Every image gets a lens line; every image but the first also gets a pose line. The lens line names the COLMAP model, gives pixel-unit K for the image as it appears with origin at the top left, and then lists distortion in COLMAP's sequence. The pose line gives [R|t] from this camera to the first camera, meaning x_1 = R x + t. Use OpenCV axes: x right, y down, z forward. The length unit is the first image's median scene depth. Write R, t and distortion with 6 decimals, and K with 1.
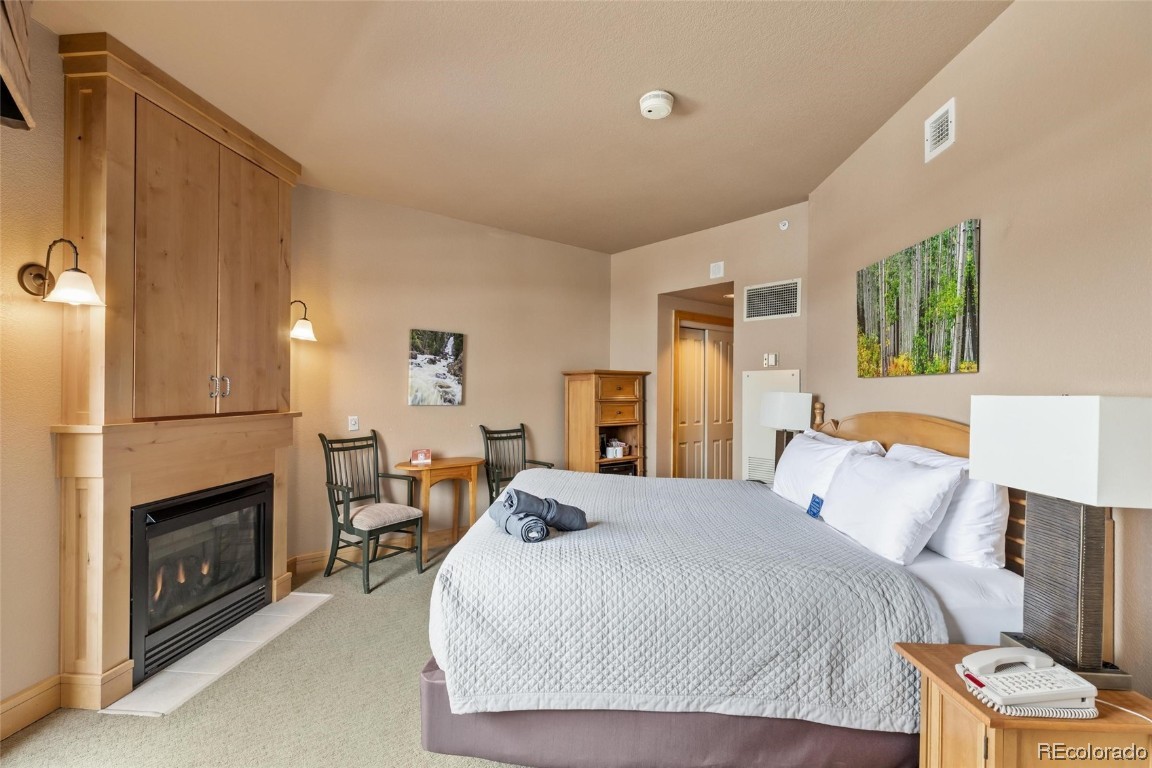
lens RADIAL K [[518.1, 0, 575.1], [0, 518.1, 389.2], [0, 0, 1]] dist [0.002855, 0.000538]
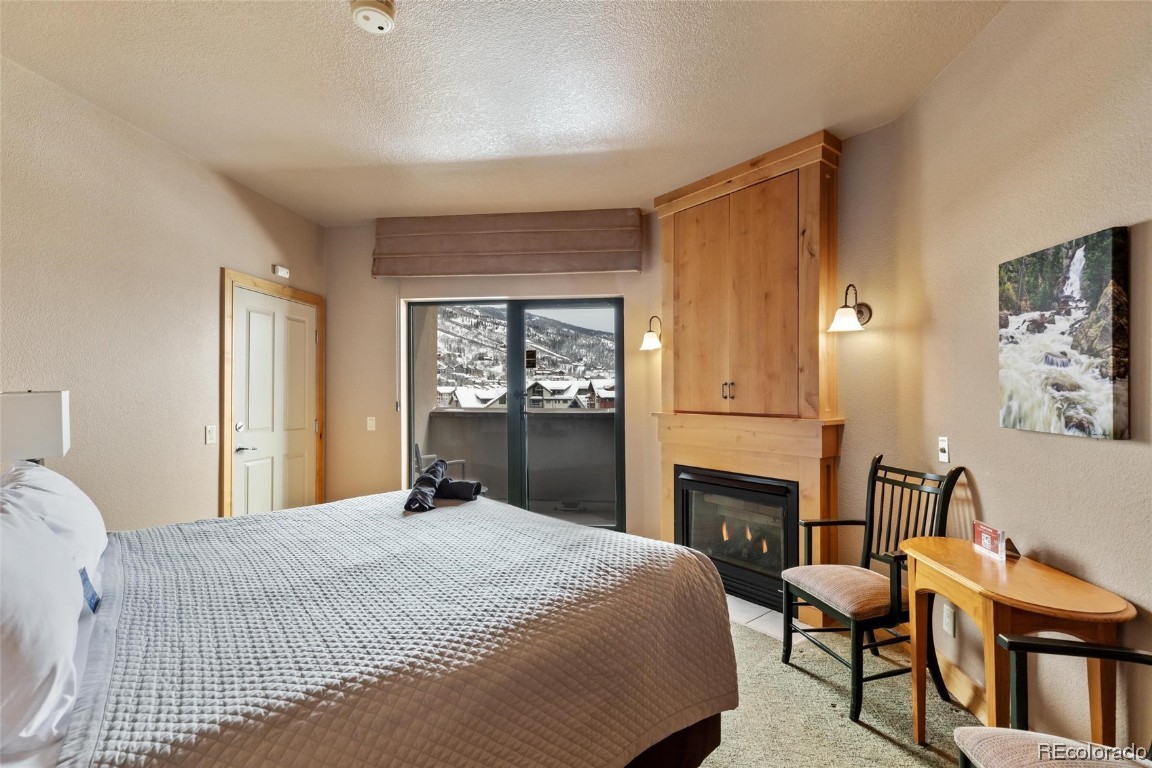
lens RADIAL K [[518.1, 0, 576.7], [0, 518.1, 385.3], [0, 0, 1]] dist [0.002855, 0.000538]
pose [[-0.721913, -0.015394, -0.691812, 0.278332], [-0.006468, 0.999859, -0.015499, 0.002456], [0.691953, -0.006715, -0.721911, 1.063817]]
